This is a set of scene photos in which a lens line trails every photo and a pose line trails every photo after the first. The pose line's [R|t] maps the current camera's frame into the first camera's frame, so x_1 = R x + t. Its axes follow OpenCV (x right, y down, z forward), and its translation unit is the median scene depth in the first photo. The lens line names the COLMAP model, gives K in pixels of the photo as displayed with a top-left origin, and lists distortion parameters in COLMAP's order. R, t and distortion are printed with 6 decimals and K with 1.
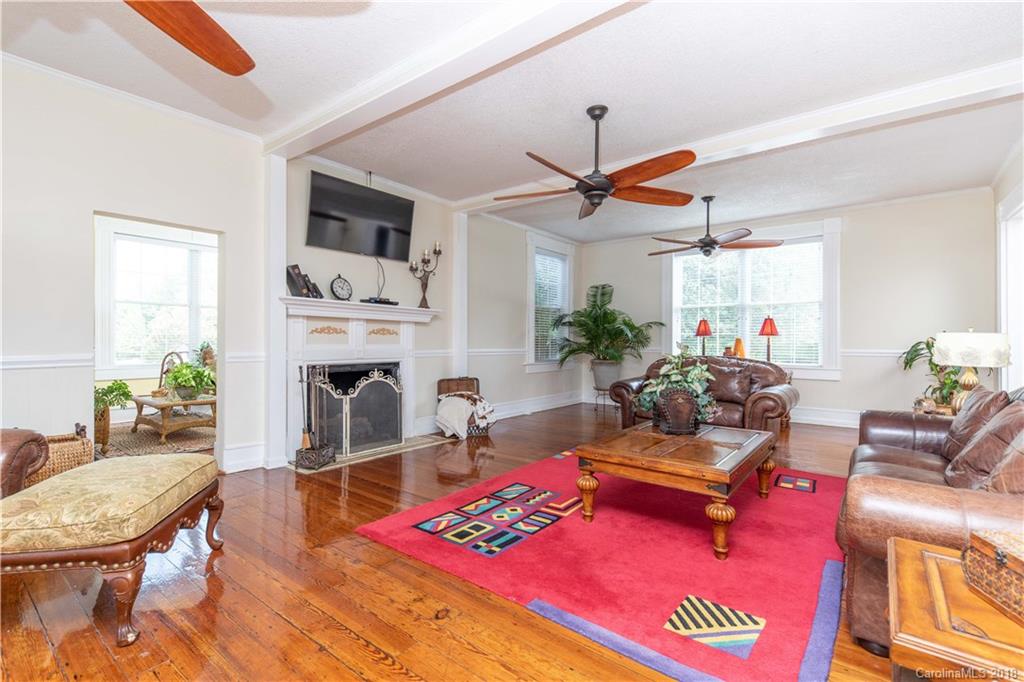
lens RADIAL K [[461.9, 0, 512.0], [0, 461.9, 341.0], [0, 0, 1]] dist [-0.000167, -0.000027]
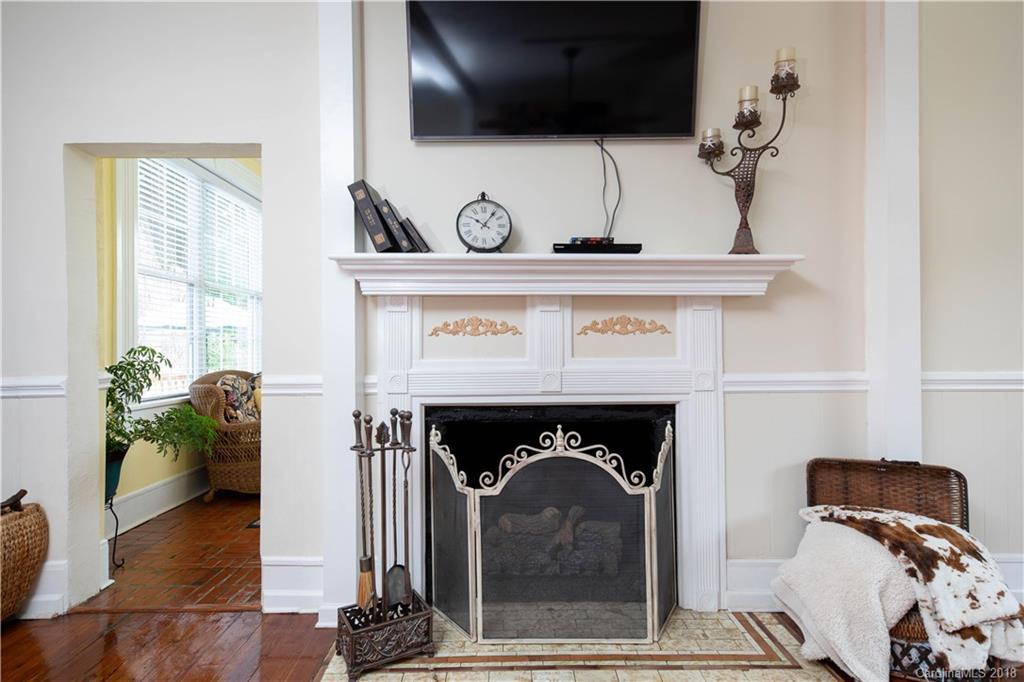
lens RADIAL K [[548.7, 0, 512.0], [0, 548.7, 341.0], [0, 0, 1]] dist [0.006290, 0.001397]
pose [[0.619003, -0.011229, -0.785308, 0.034125], [0.011440, 0.999921, -0.005280, -0.006727], [0.785305, -0.005715, 0.619082, 0.721174]]
